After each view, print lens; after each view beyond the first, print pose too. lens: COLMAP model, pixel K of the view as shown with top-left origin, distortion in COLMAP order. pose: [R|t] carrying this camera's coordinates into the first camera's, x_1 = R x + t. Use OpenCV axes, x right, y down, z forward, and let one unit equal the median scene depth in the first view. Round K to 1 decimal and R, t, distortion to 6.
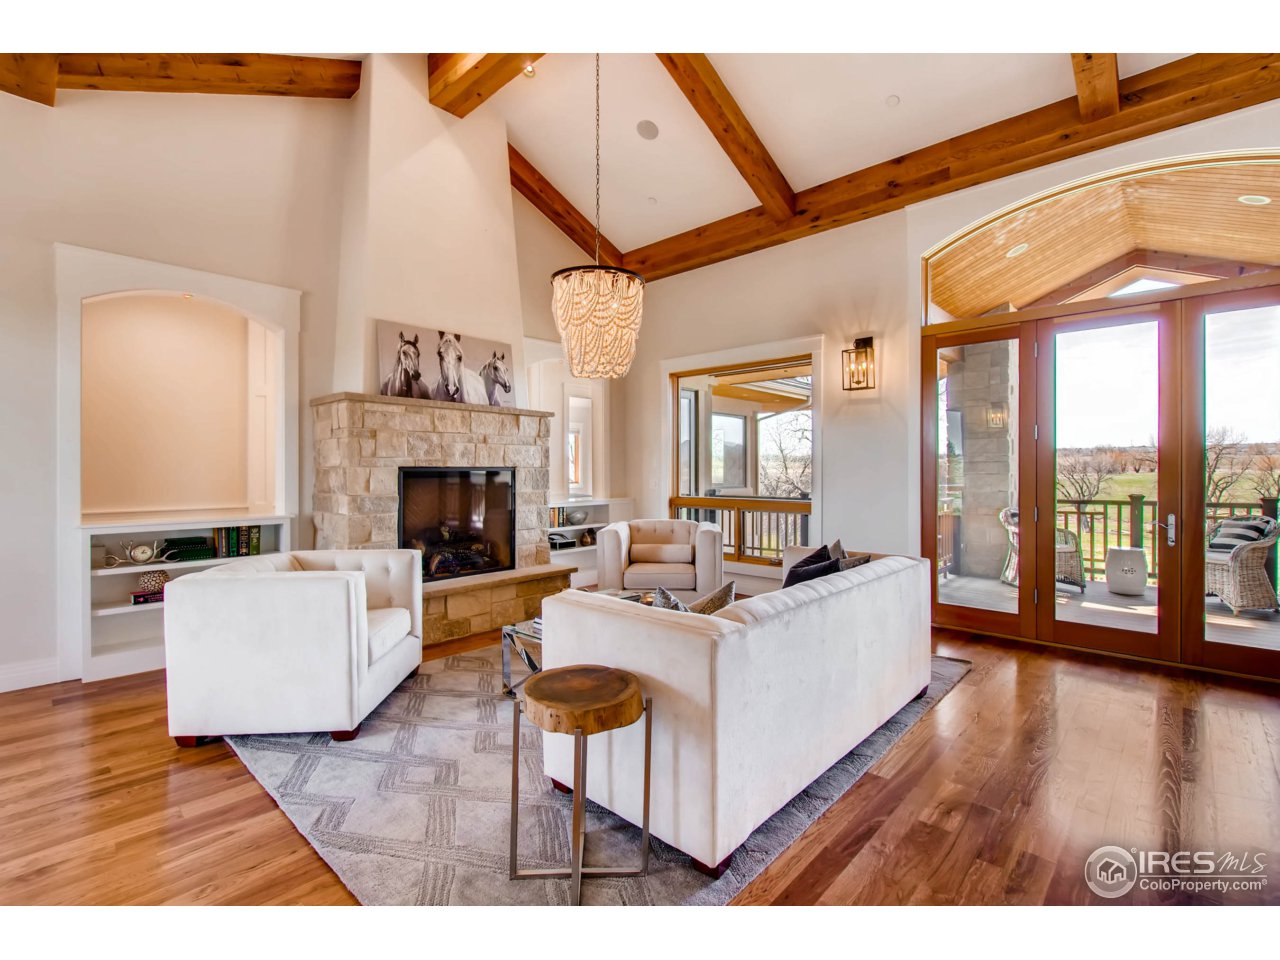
lens RADIAL K [[560.3, 0, 641.6], [0, 560.3, 468.5], [0, 0, 1]] dist [0.002389, 0.000161]
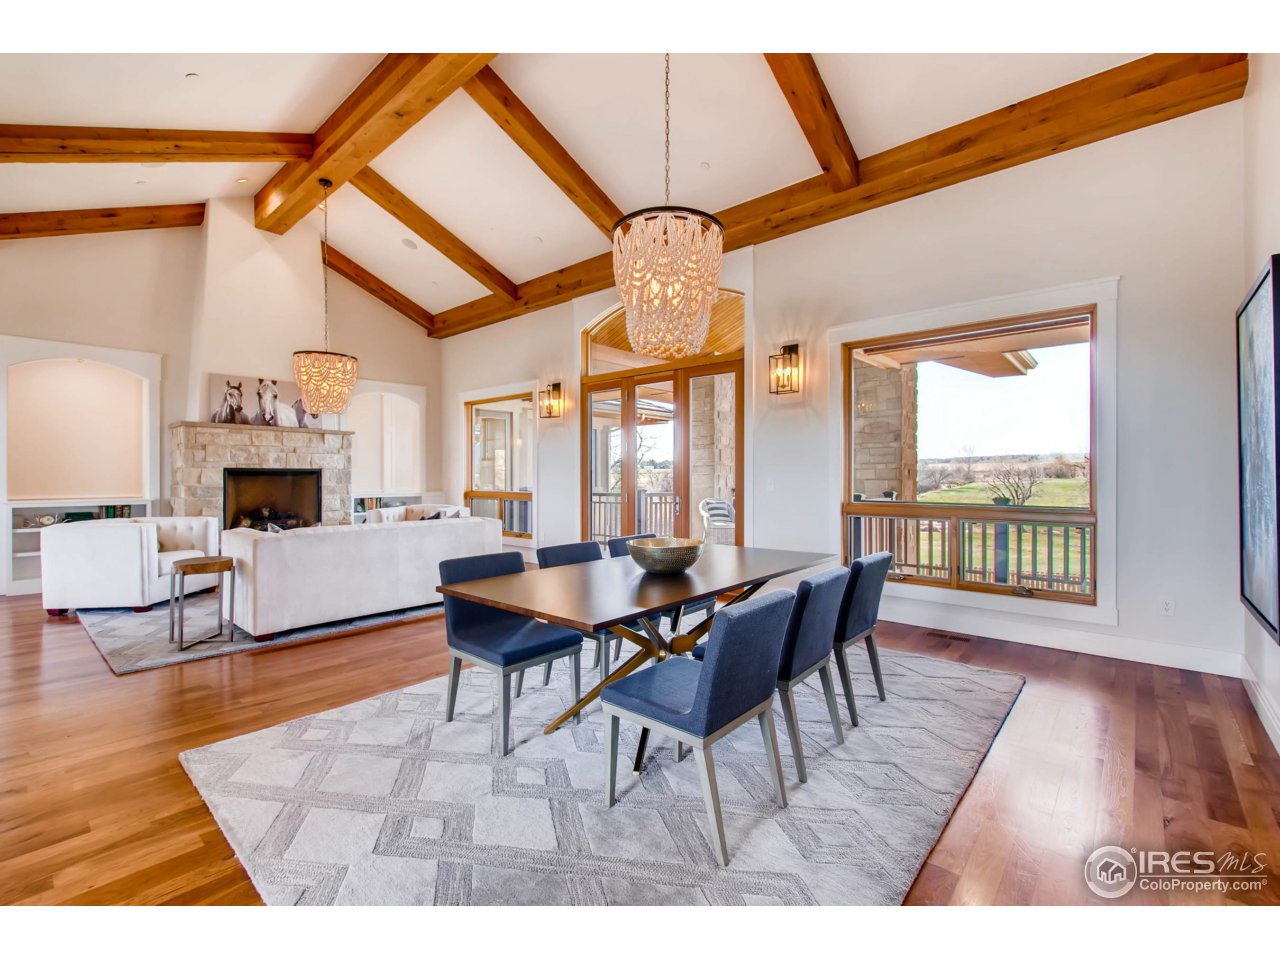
lens RADIAL K [[538.2, 0, 643.6], [0, 538.2, 474.4], [0, 0, 1]] dist [-0.001101, -0.000400]
pose [[0.999454, 0.001173, 0.033007, 0.647670], [-0.001230, 0.999998, 0.001701, 0.010398], [-0.033005, -0.001741, 0.999454, -0.504831]]
